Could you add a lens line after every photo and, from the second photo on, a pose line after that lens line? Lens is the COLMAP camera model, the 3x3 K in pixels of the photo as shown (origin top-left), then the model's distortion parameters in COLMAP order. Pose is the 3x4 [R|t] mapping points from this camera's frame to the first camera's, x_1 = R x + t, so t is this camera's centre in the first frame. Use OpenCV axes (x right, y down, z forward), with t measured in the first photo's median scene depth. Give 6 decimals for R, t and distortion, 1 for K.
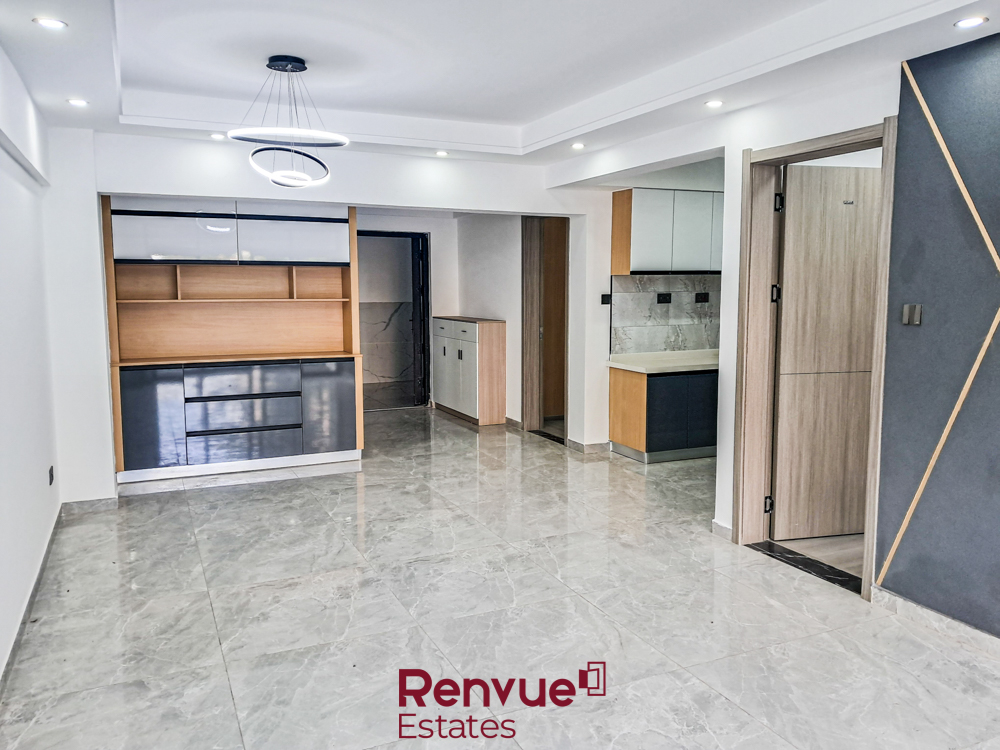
lens RADIAL K [[781.6, 0, 502.4], [0, 781.6, 367.5], [0, 0, 1]] dist [0.093833, -0.035743]
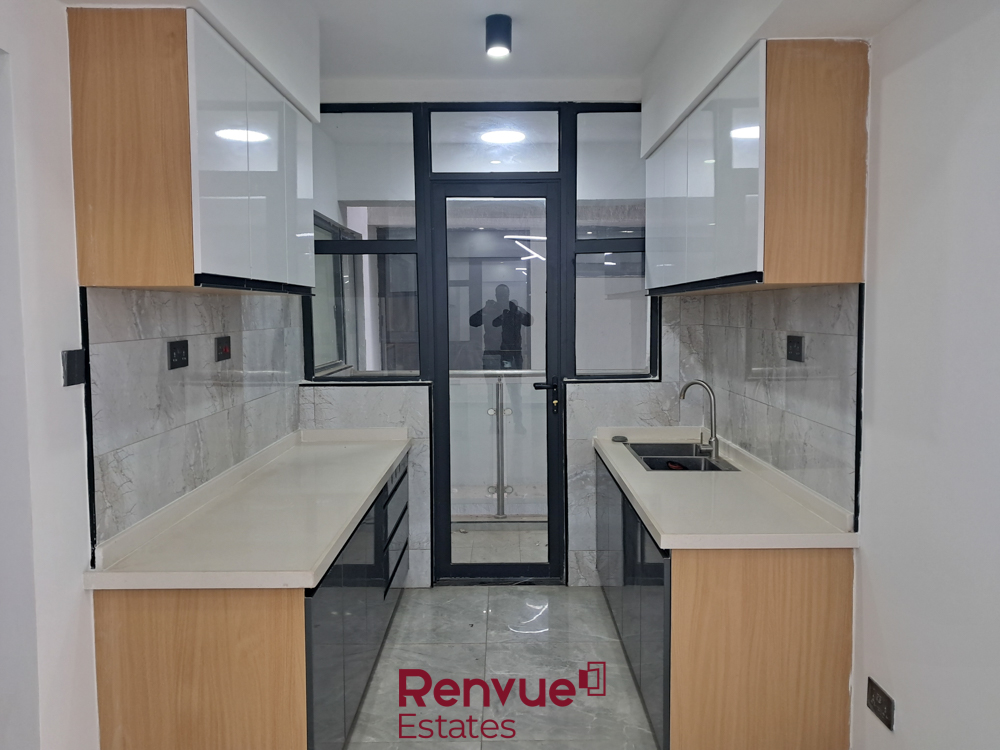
lens RADIAL K [[781.6, 0, 500.8], [0, 781.6, 371.8], [0, 0, 1]] dist [0.093833, -0.035743]
pose [[0.429277, -0.072676, 0.900244, -0.067623], [0.105228, 0.993994, 0.030067, -0.077153], [-0.897022, 0.081823, 0.434346, 0.719923]]
